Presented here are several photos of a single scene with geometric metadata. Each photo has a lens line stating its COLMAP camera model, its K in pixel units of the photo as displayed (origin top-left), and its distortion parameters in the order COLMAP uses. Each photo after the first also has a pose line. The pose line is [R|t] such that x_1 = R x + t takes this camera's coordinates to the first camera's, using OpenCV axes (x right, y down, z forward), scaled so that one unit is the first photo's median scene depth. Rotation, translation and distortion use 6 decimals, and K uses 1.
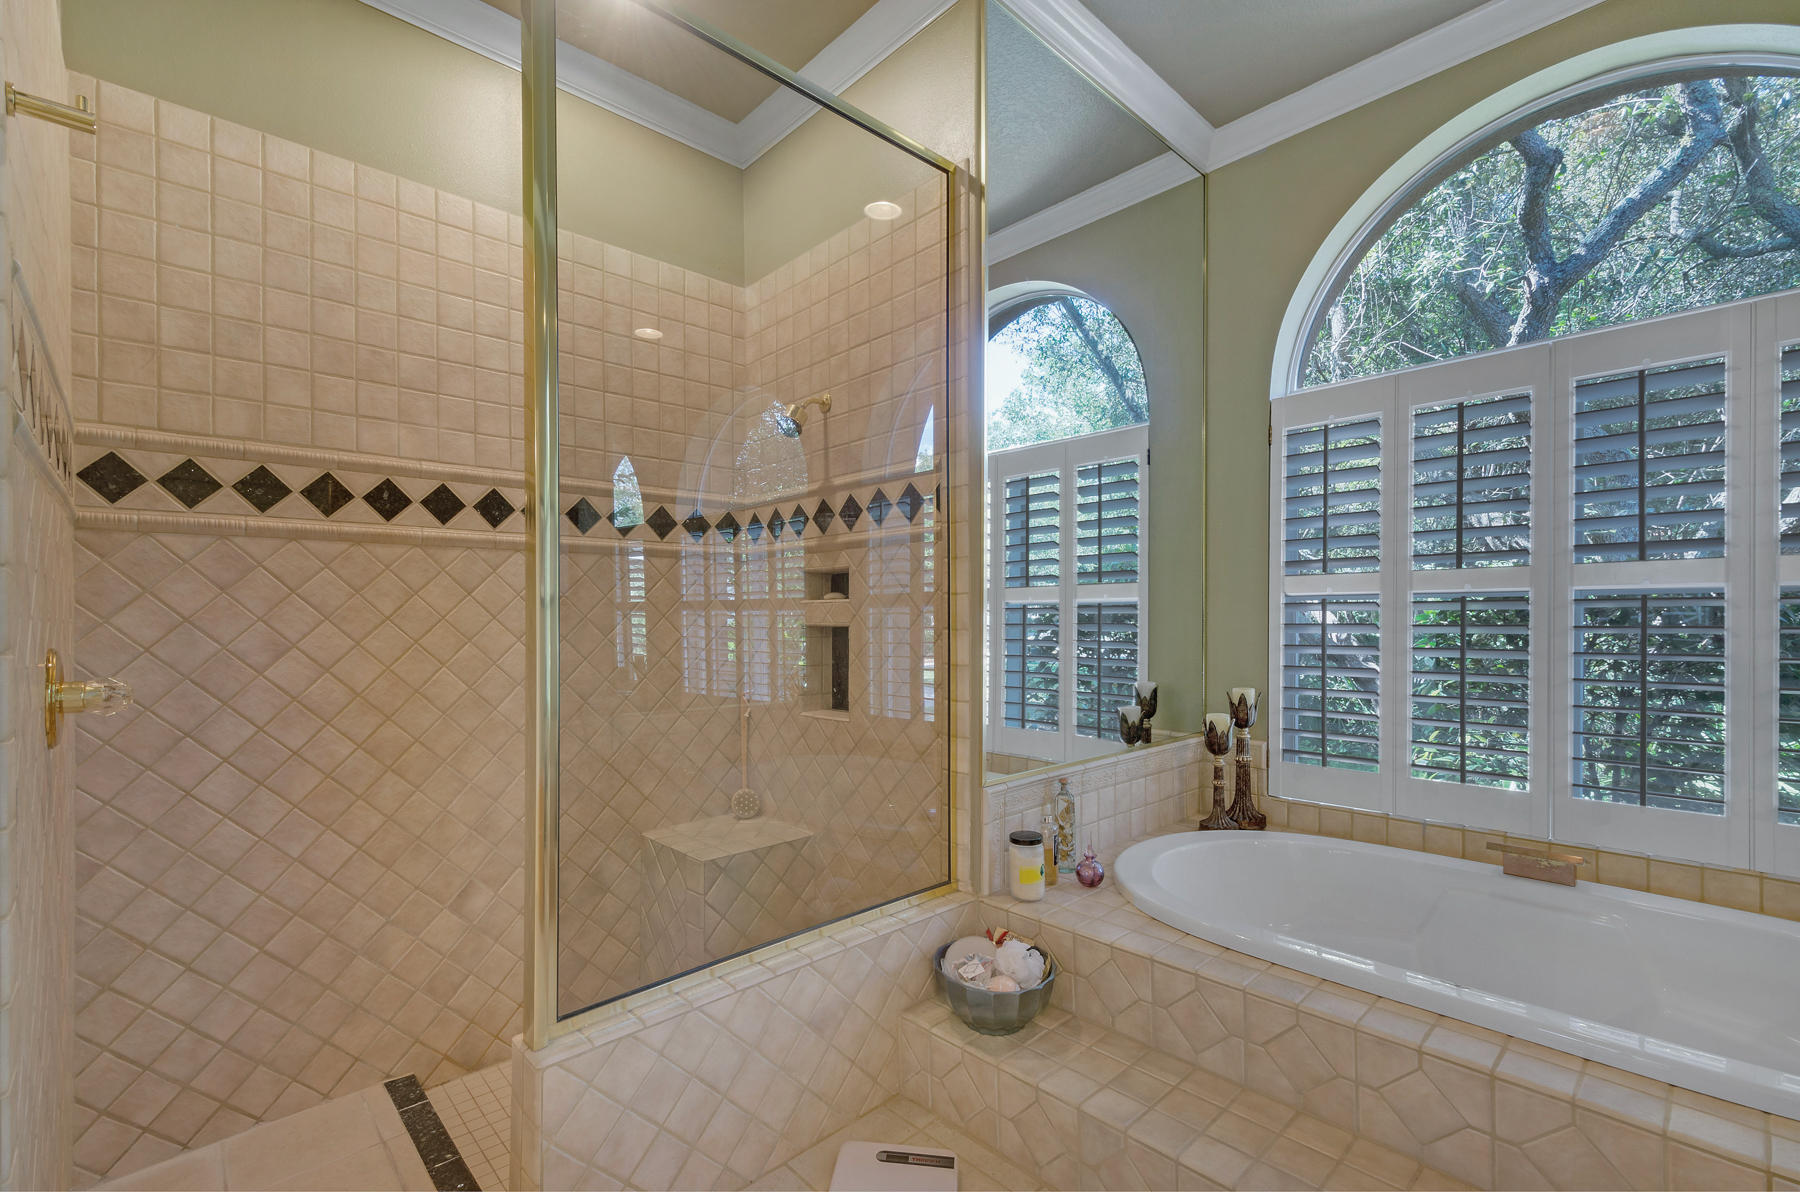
lens RADIAL K [[780.6, 0, 890.0], [0, 780.6, 602.4], [0, 0, 1]] dist [0.002966, 0.001967]
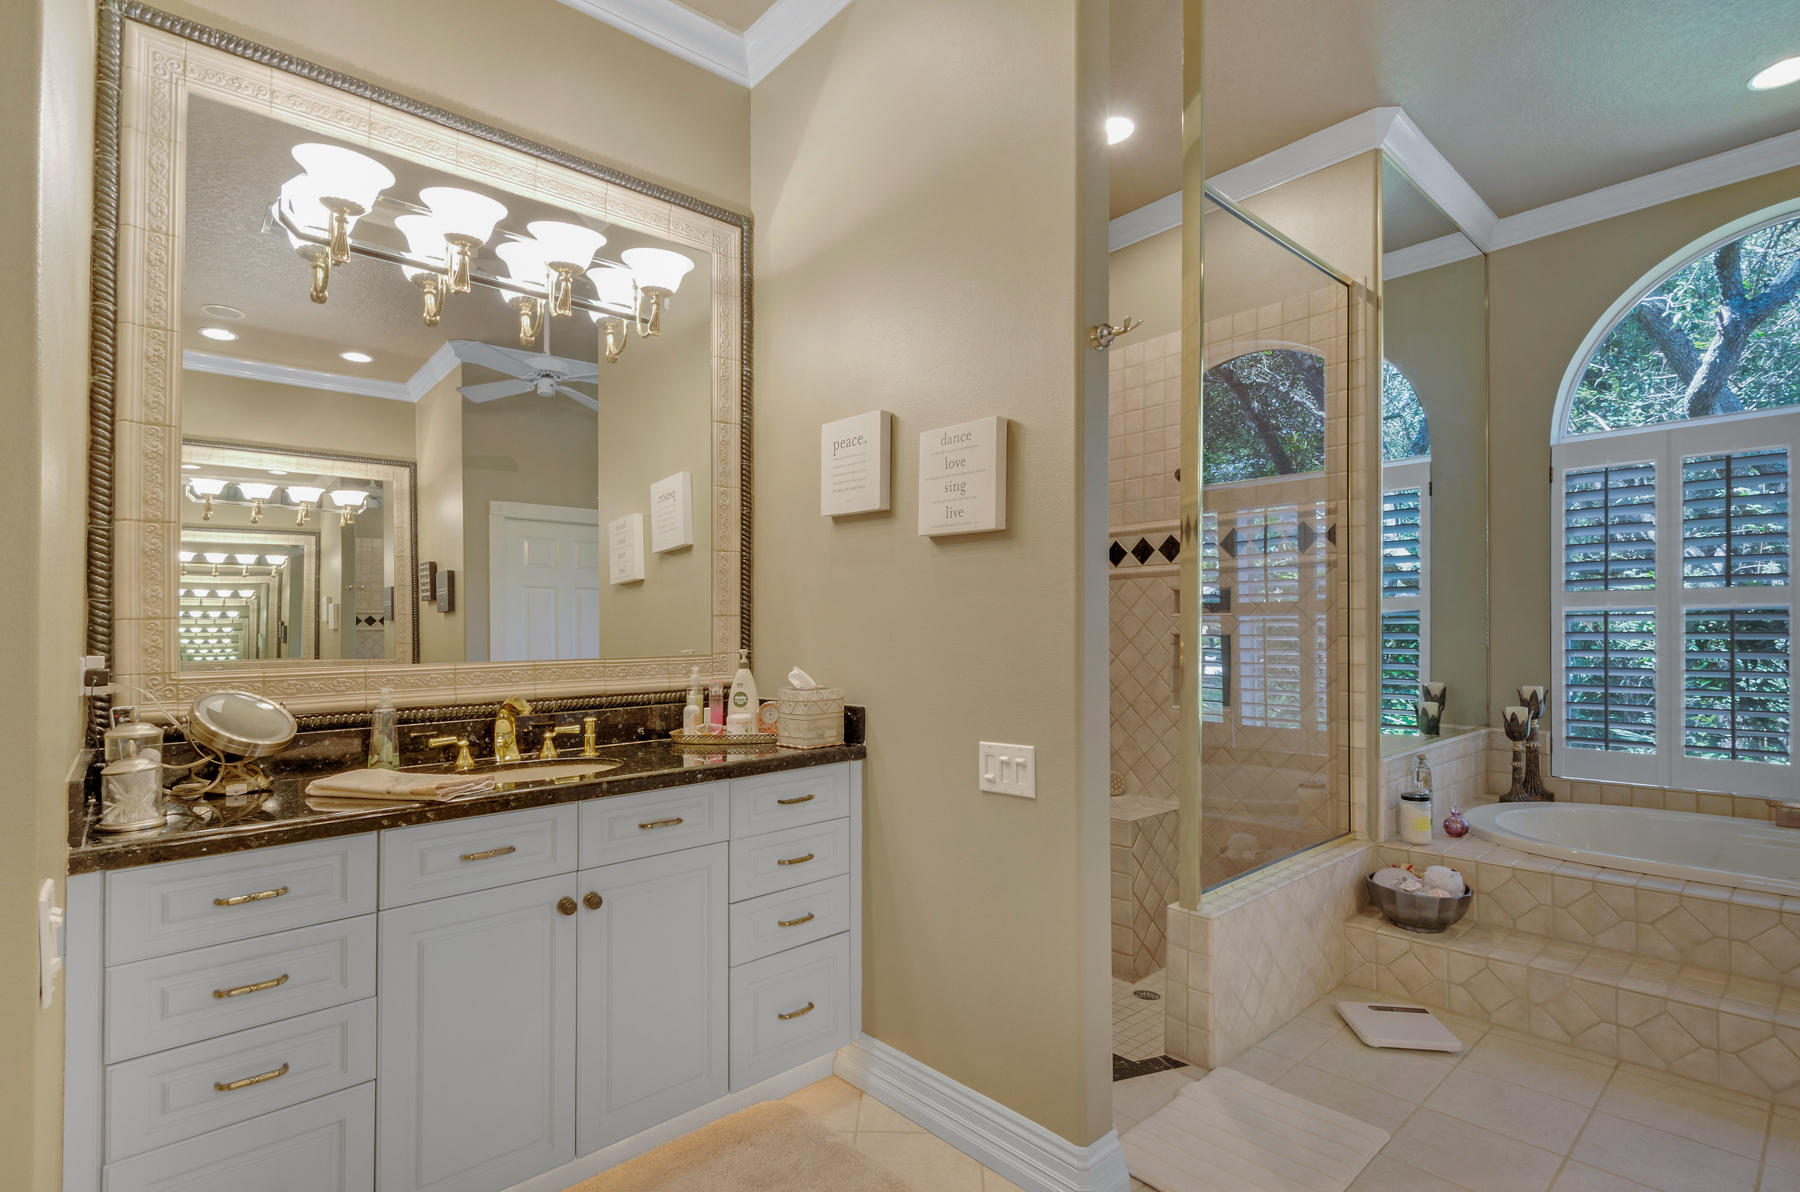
lens RADIAL K [[871.0, 0, 911.9], [0, 871.0, 608.4], [0, 0, 1]] dist [0.004233, -0.004864]
pose [[0.999972, -0.002219, -0.007168, -0.638719], [0.002190, 0.999989, -0.004109, -0.008812], [0.007177, 0.004093, 0.999966, -0.451321]]
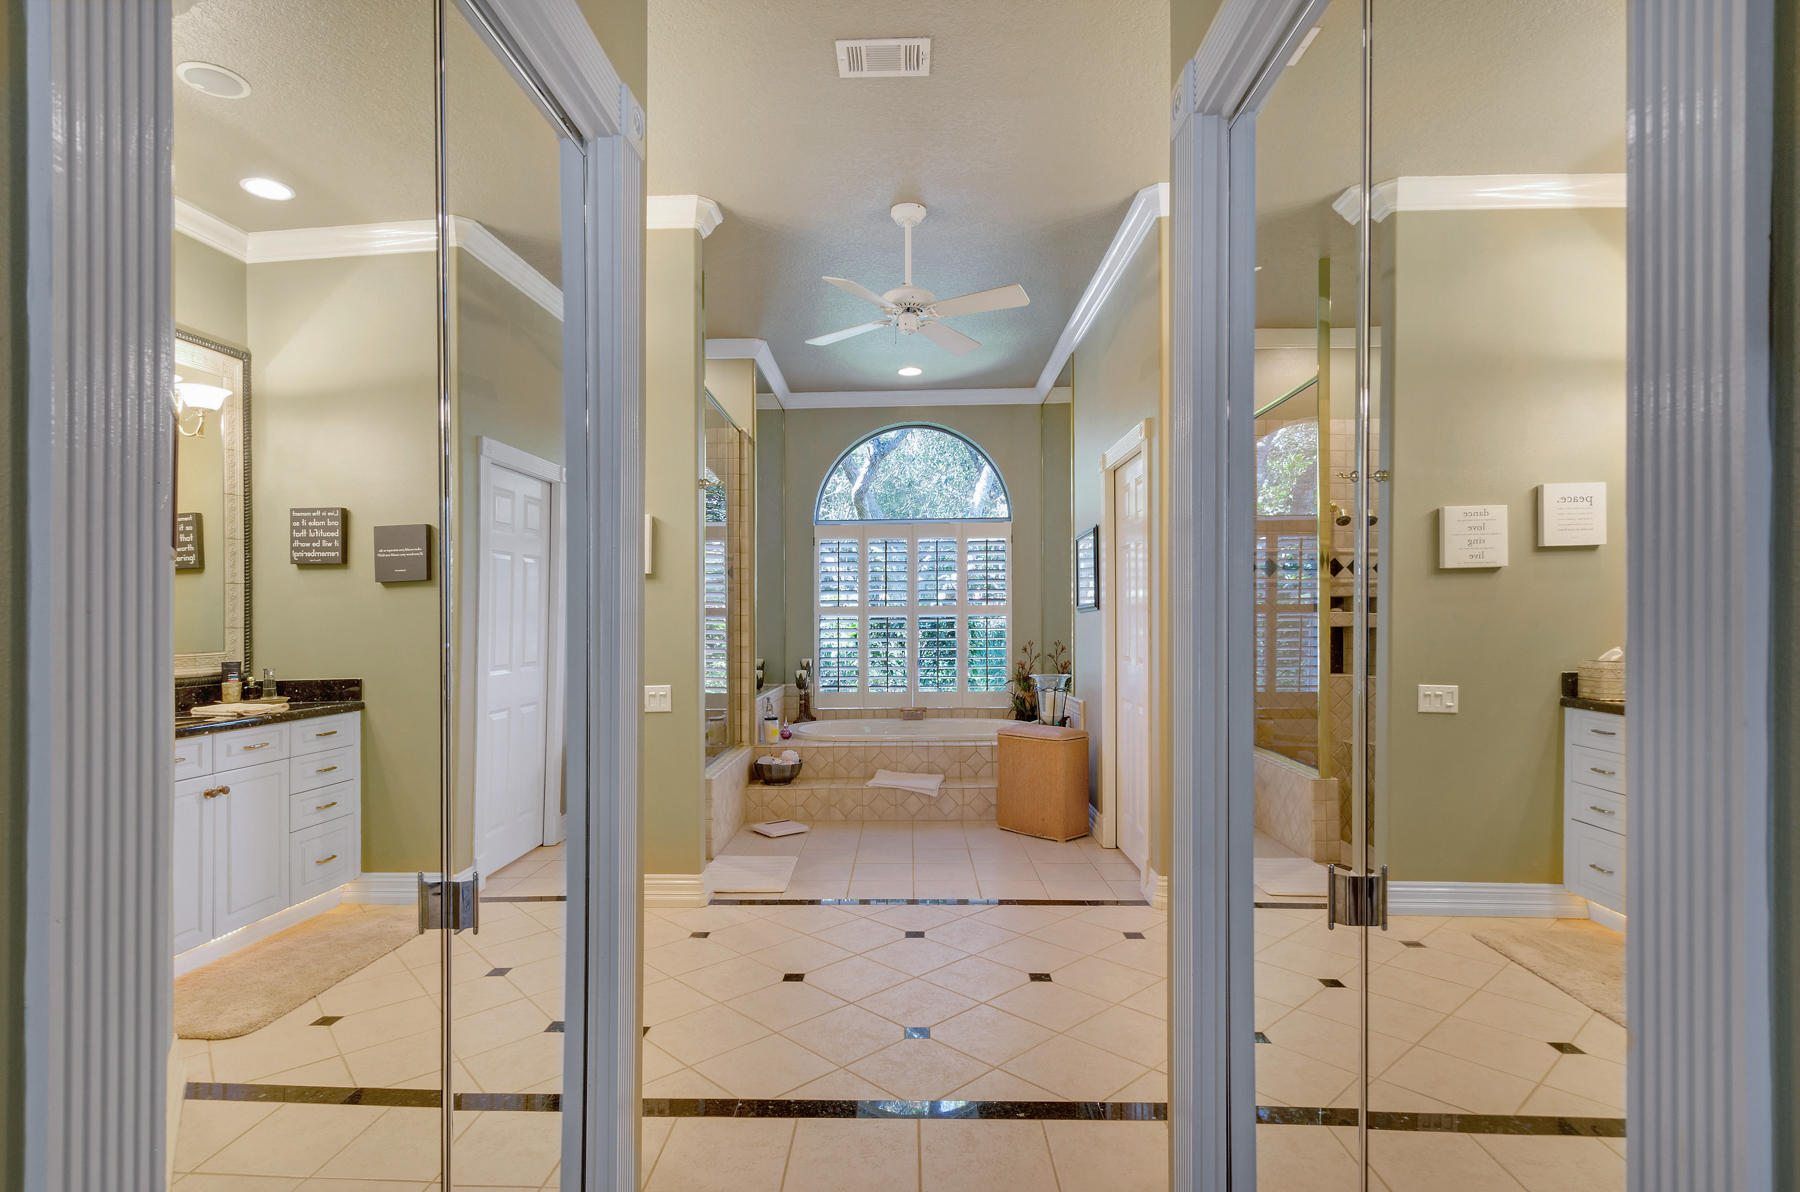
lens RADIAL K [[869.7, 0, 894.8], [0, 869.7, 608.8], [0, 0, 1]] dist [-0.019798, 0.000498]
pose [[0.689160, 0.003195, 0.724602, -1.445834], [0.003649, 0.999962, -0.007880, -0.010130], [-0.724600, 0.008075, 0.689122, -1.072764]]
